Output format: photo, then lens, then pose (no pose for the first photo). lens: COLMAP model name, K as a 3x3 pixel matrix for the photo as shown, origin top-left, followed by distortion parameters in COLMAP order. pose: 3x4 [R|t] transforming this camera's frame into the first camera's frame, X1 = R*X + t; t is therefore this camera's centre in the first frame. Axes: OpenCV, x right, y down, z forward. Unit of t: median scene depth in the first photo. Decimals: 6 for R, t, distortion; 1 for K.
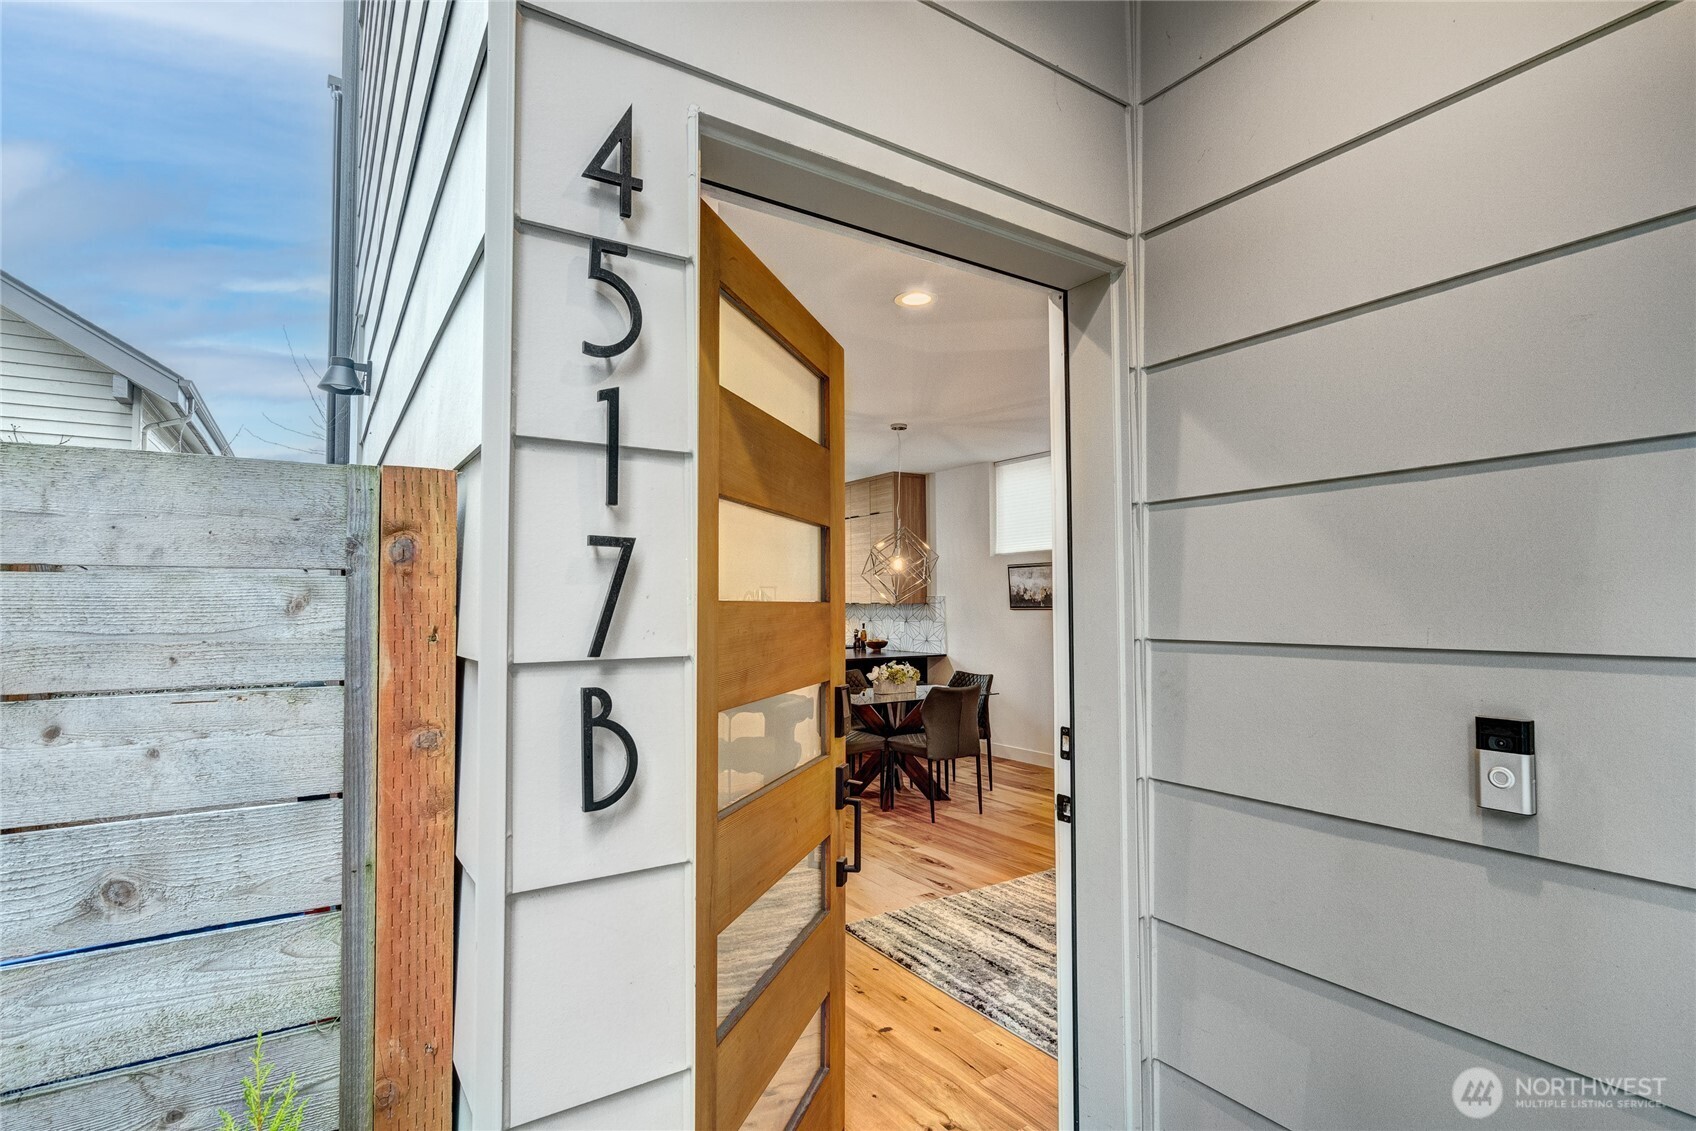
lens RADIAL K [[814.9, 0, 855.0], [0, 814.9, 571.3], [0, 0, 1]] dist [0.001390, 0.000105]
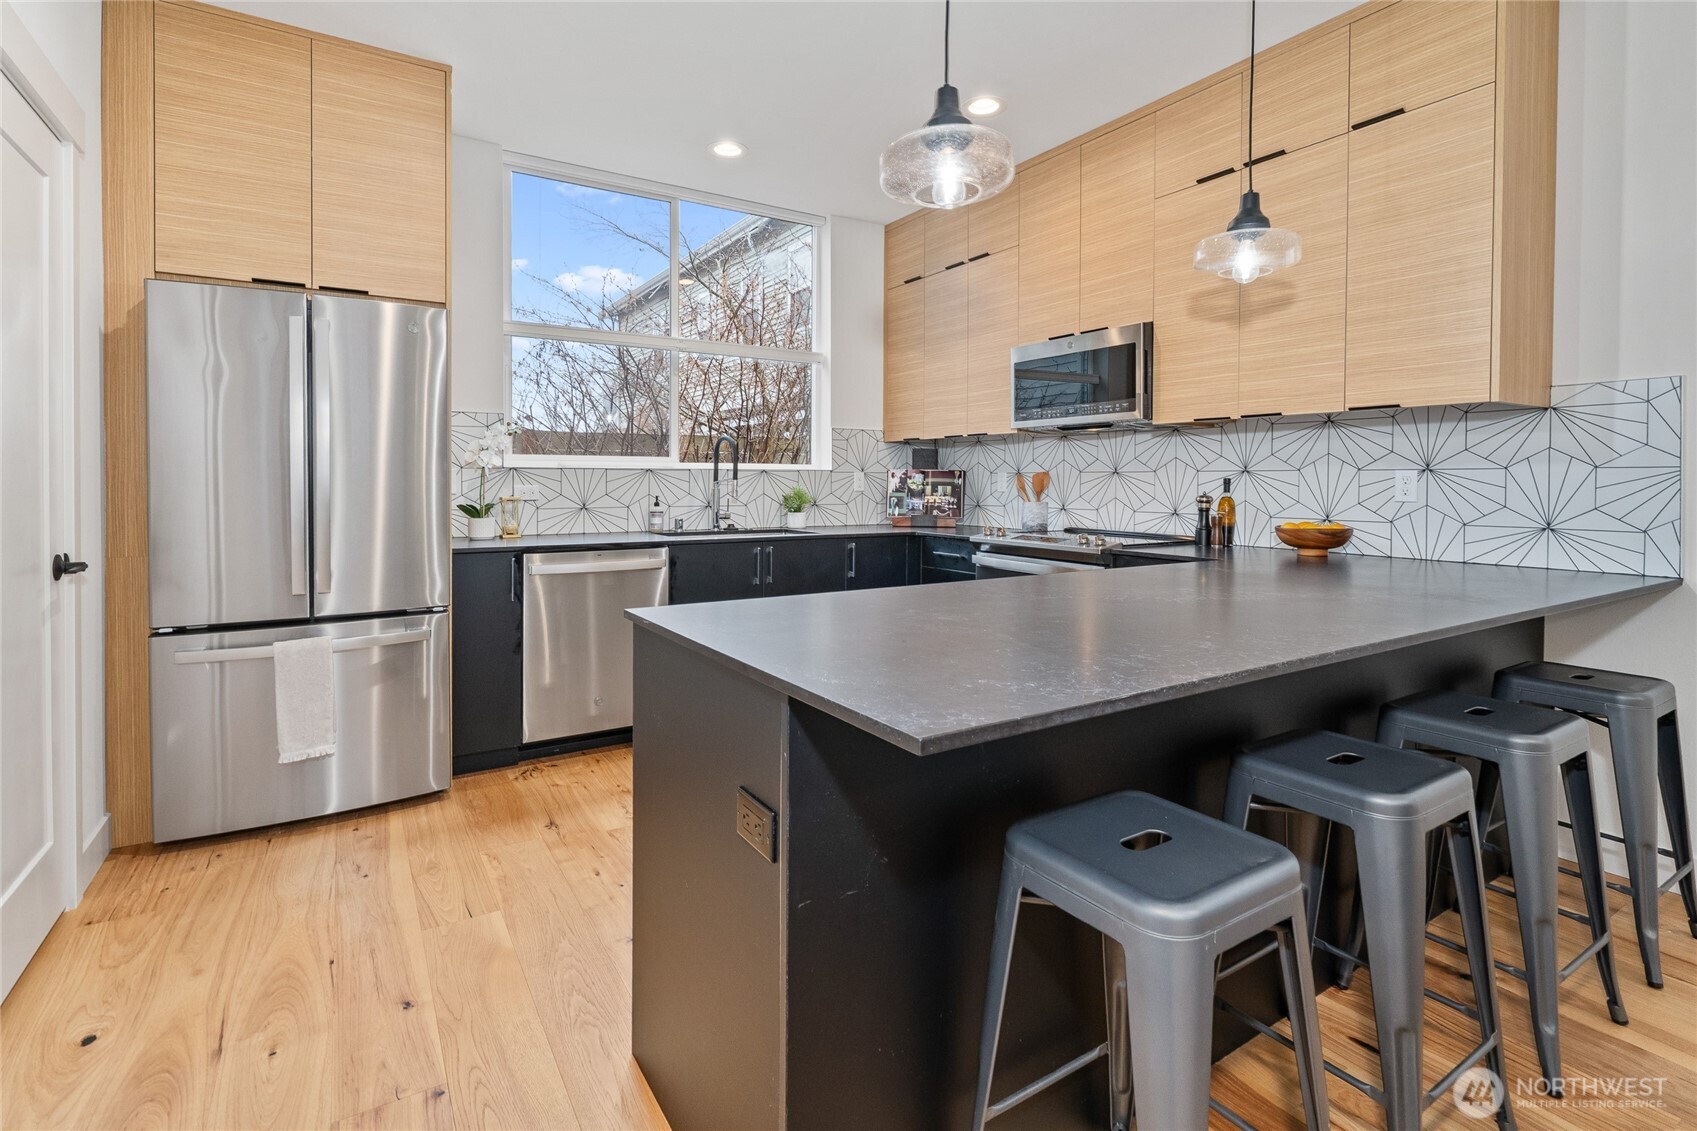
lens RADIAL K [[788.3, 0, 836.3], [0, 788.3, 489.8], [0, 0, 1]] dist [-0.007886, 0.001750]
pose [[0.999372, 0.006606, -0.034815, -0.299496], [-0.004756, 0.998586, 0.052953, 0.096075], [0.035115, -0.052755, 0.997990, 1.195407]]
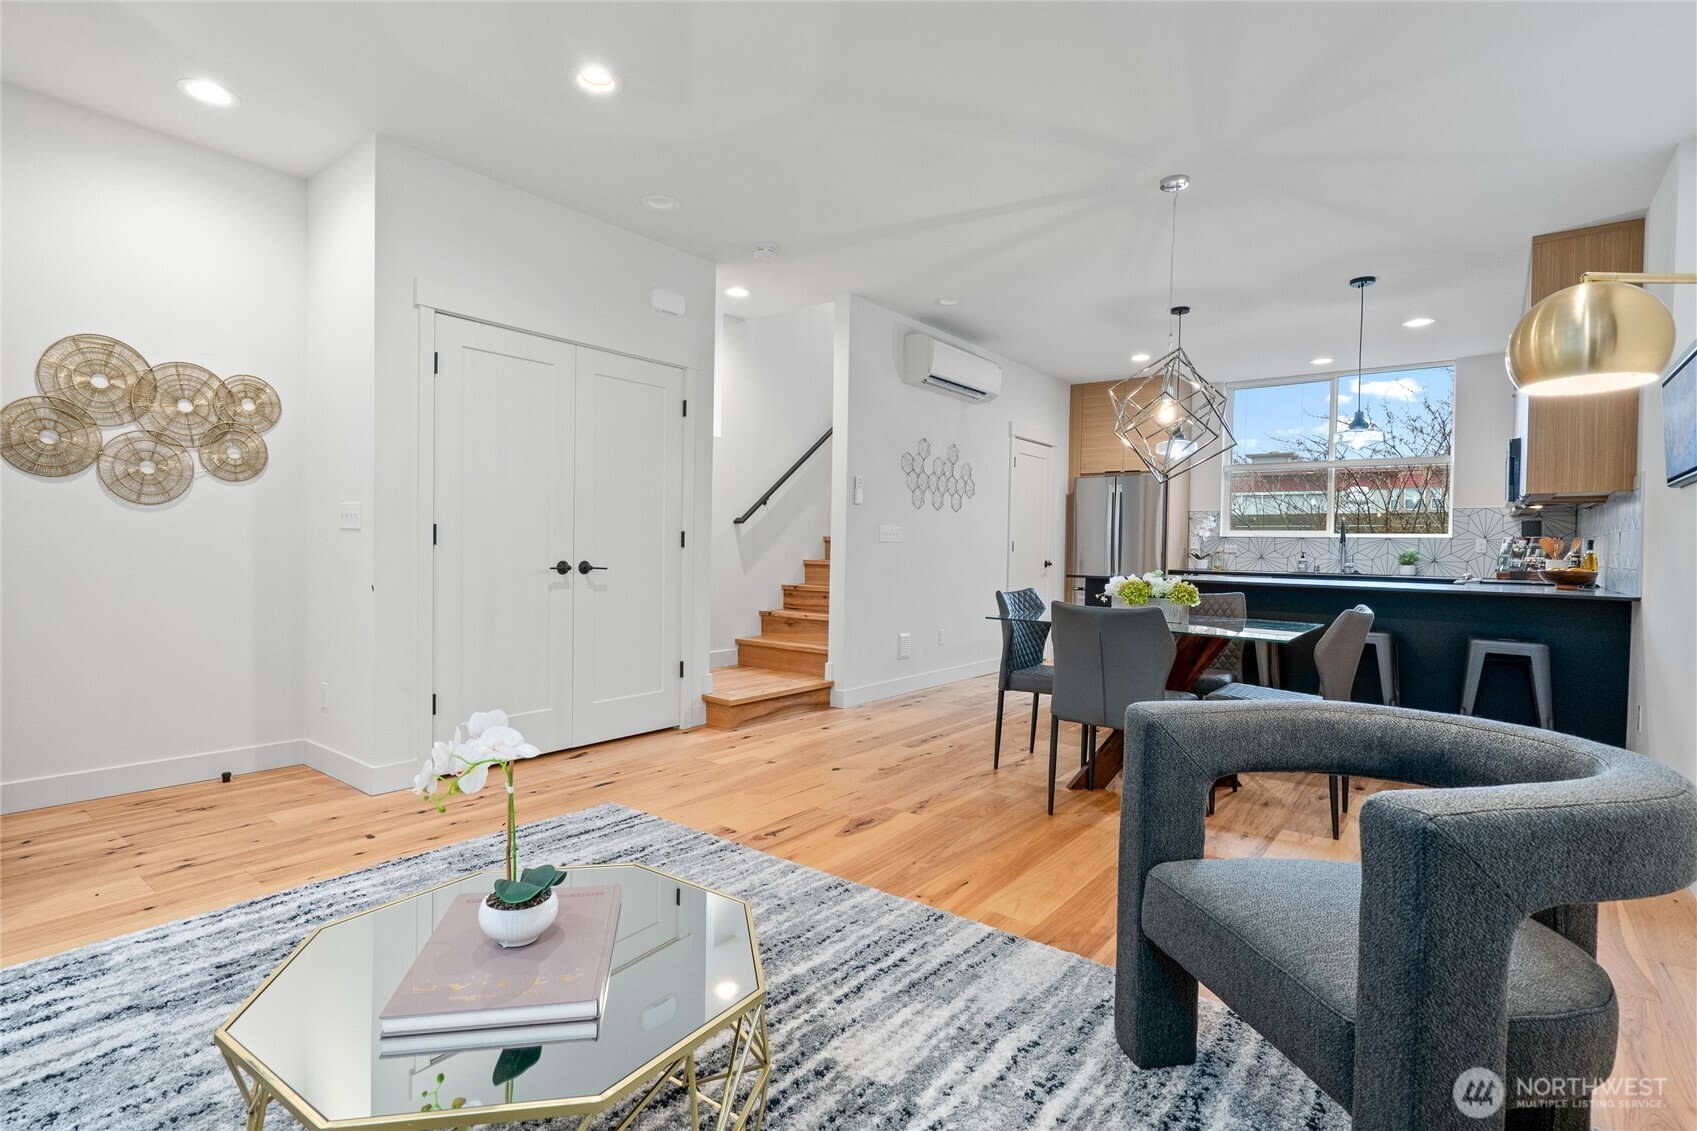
lens RADIAL K [[815.4, 0, 837.5], [0, 815.4, 560.4], [0, 0, 1]] dist [0.001390, 0.000105]
pose [[0.302024, 0.025835, -0.952950, 0.705545], [0.022364, 0.999166, 0.034176, 0.090475], [0.953038, -0.031633, 0.301194, 0.709003]]
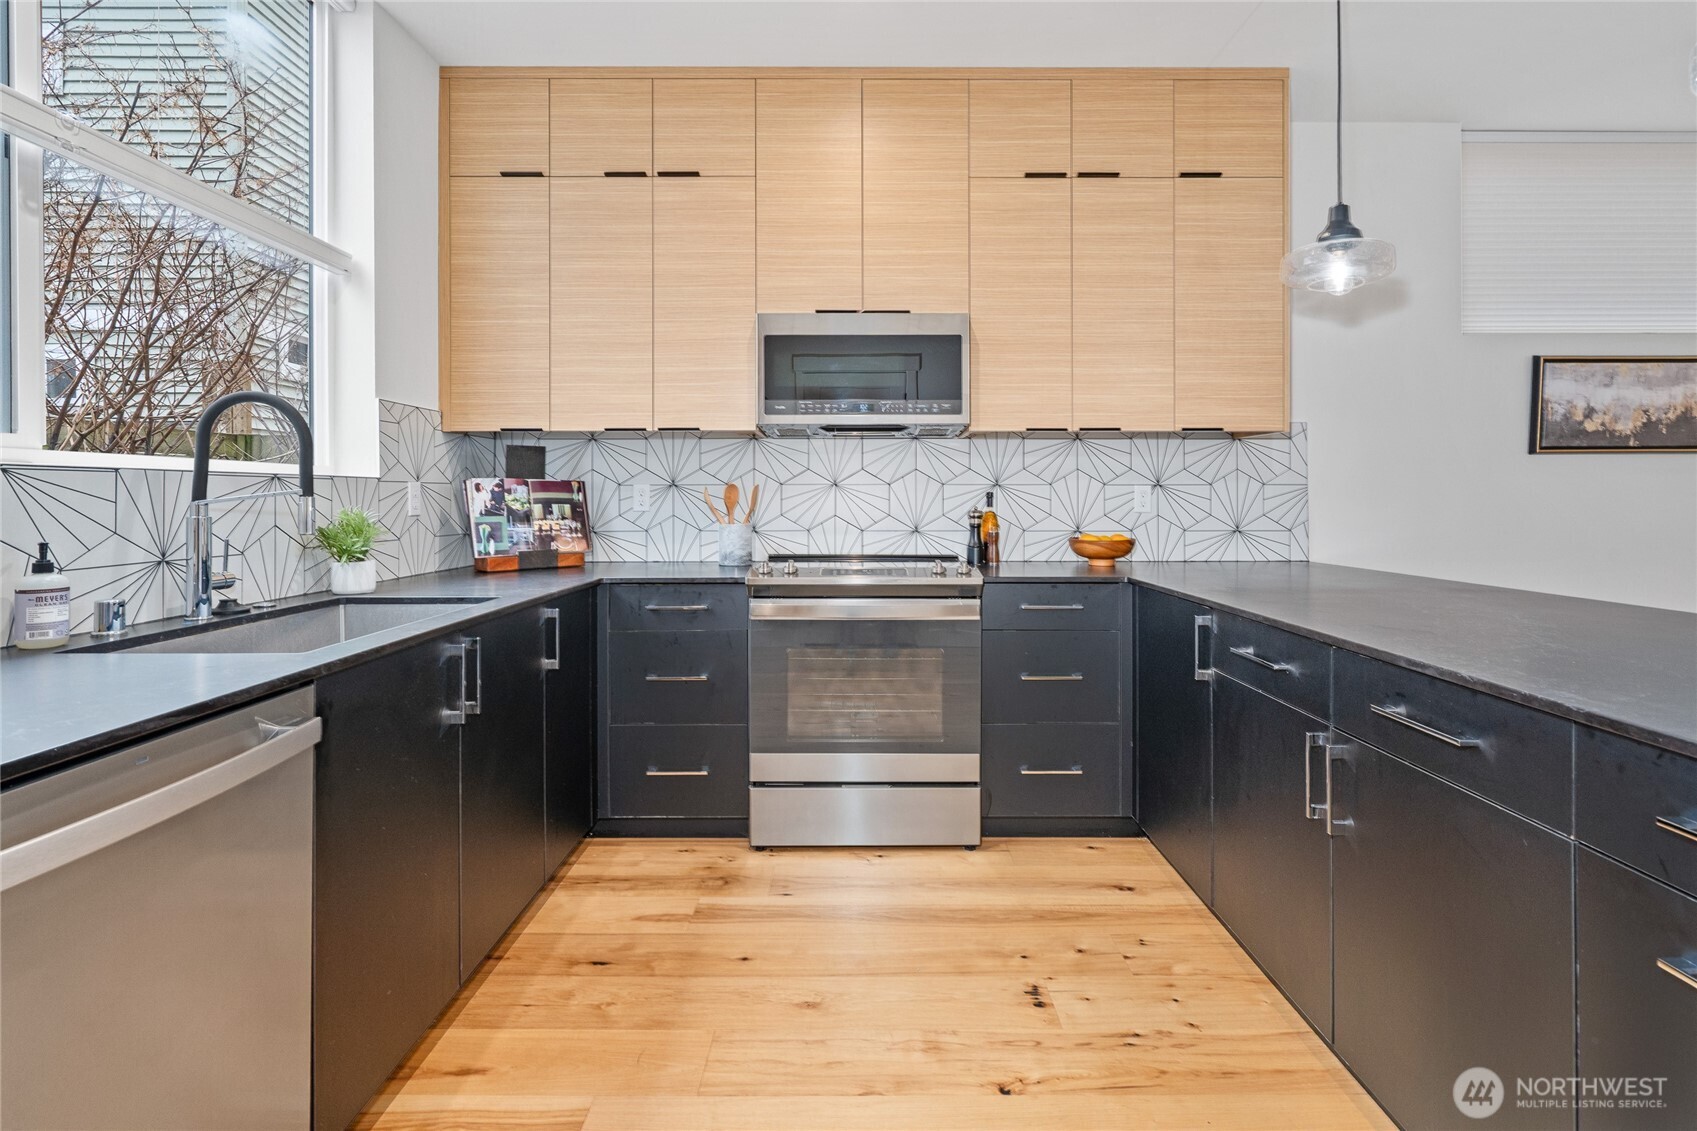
lens RADIAL K [[788.3, 0, 848.4], [0, 788.3, 493.8], [0, 0, 1]] dist [-0.007886, 0.001750]
pose [[0.557221, 0.004409, 0.830352, -0.600029], [-0.034480, 0.999246, 0.017832, 0.114473], [-0.829648, -0.038567, 0.556953, 1.626853]]
